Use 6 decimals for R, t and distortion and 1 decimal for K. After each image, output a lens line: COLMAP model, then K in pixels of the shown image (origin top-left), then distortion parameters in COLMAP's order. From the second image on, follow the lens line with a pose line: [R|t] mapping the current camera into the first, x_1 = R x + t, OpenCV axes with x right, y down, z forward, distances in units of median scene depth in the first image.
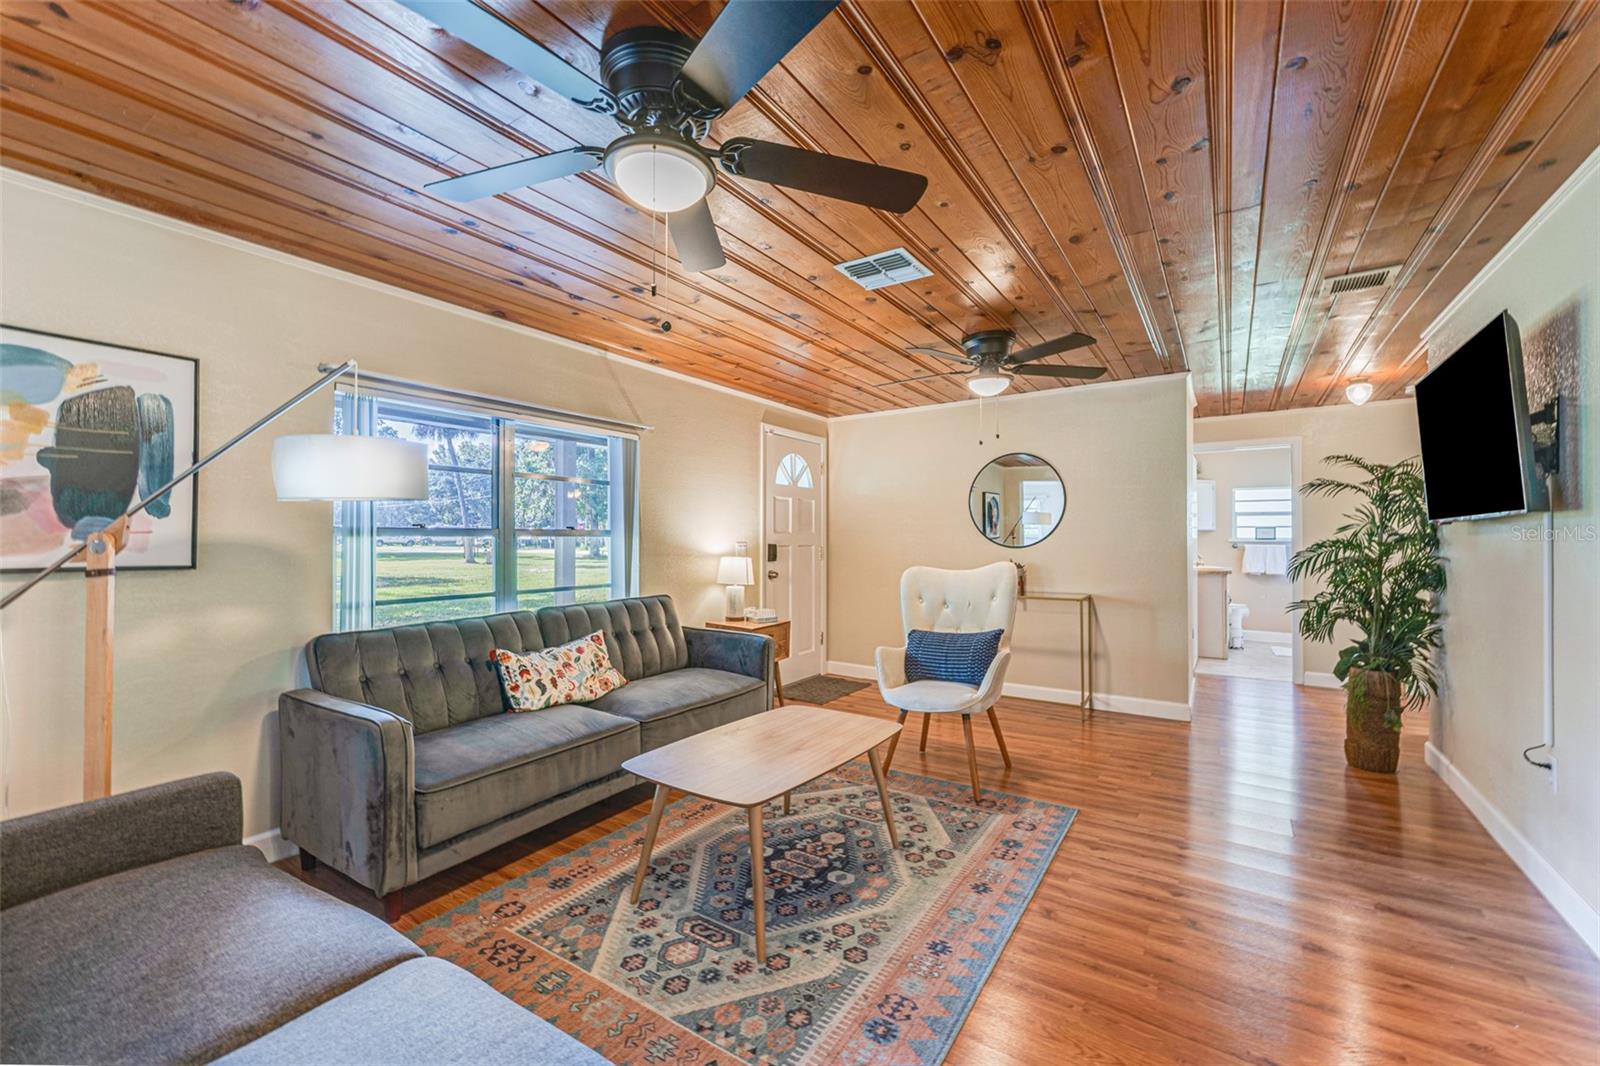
lens RADIAL K [[659.5, 0, 796.0], [0, 659.5, 538.2], [0, 0, 1]] dist [0.002275, -0.001022]
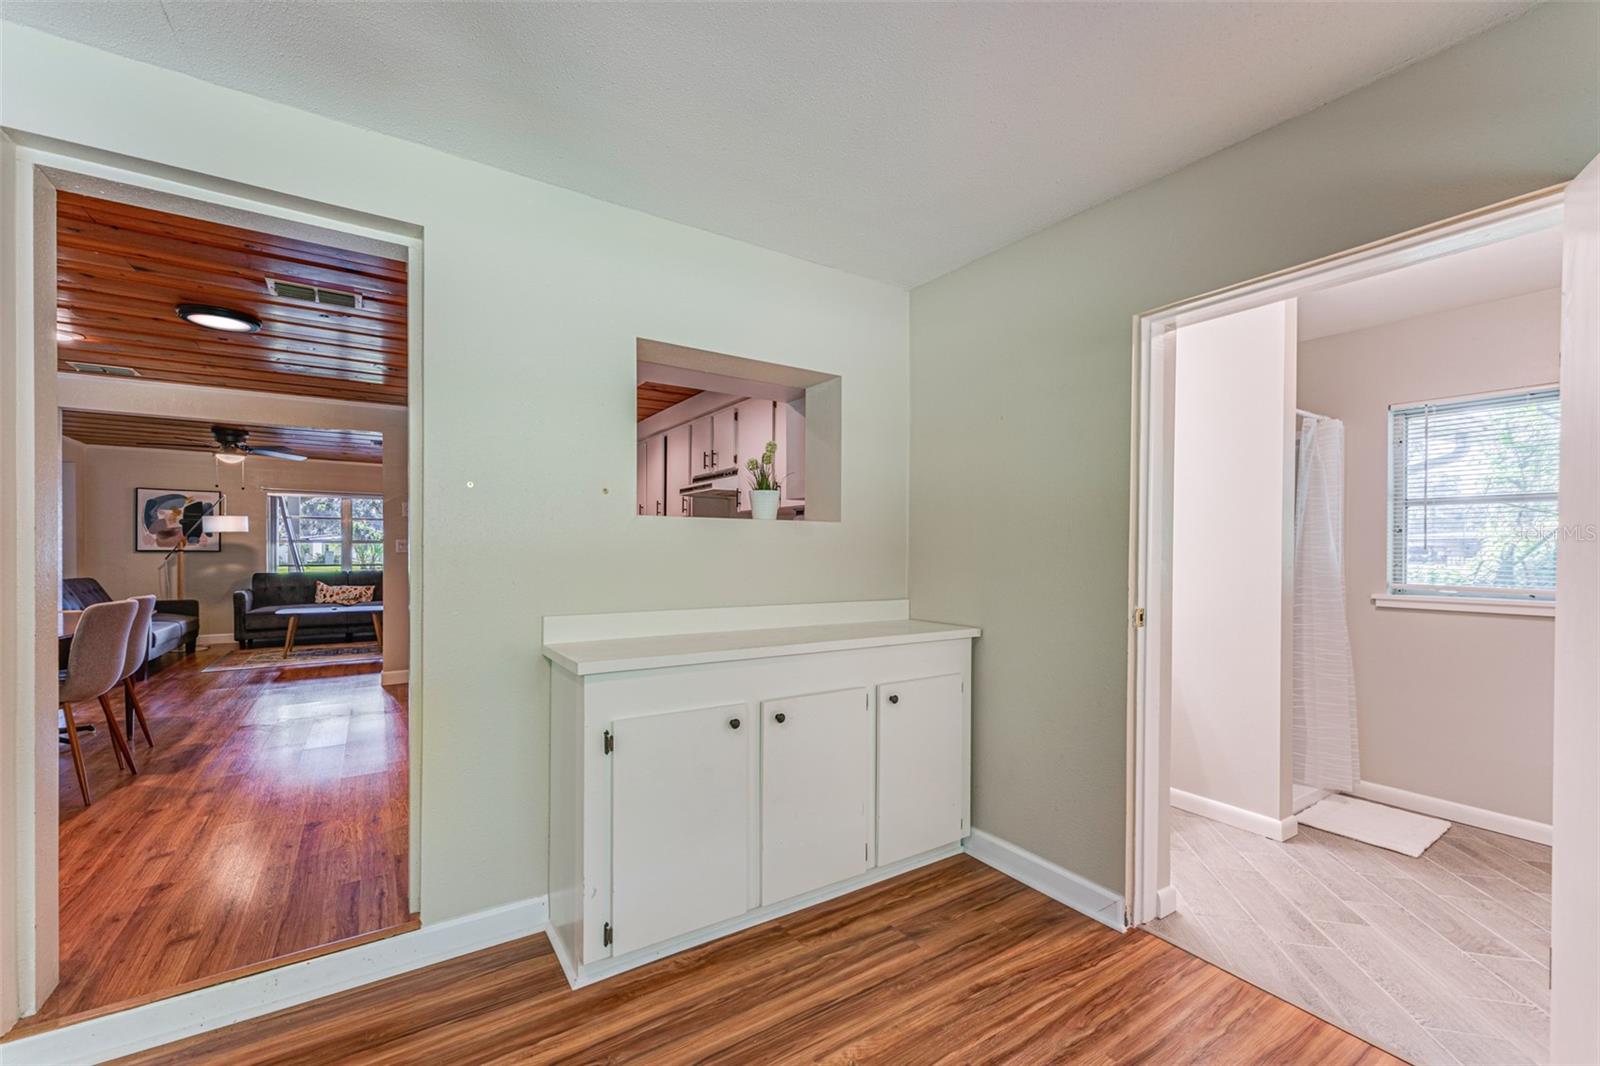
lens RADIAL K [[659.5, 0, 788.8], [0, 659.5, 559.8], [0, 0, 1]] dist [0.002275, -0.001022]
pose [[0.913604, 0.008551, -0.406515, 3.678768], [0.001099, 0.999723, 0.023499, 0.012032], [0.406604, -0.021916, 0.913342, -1.091644]]
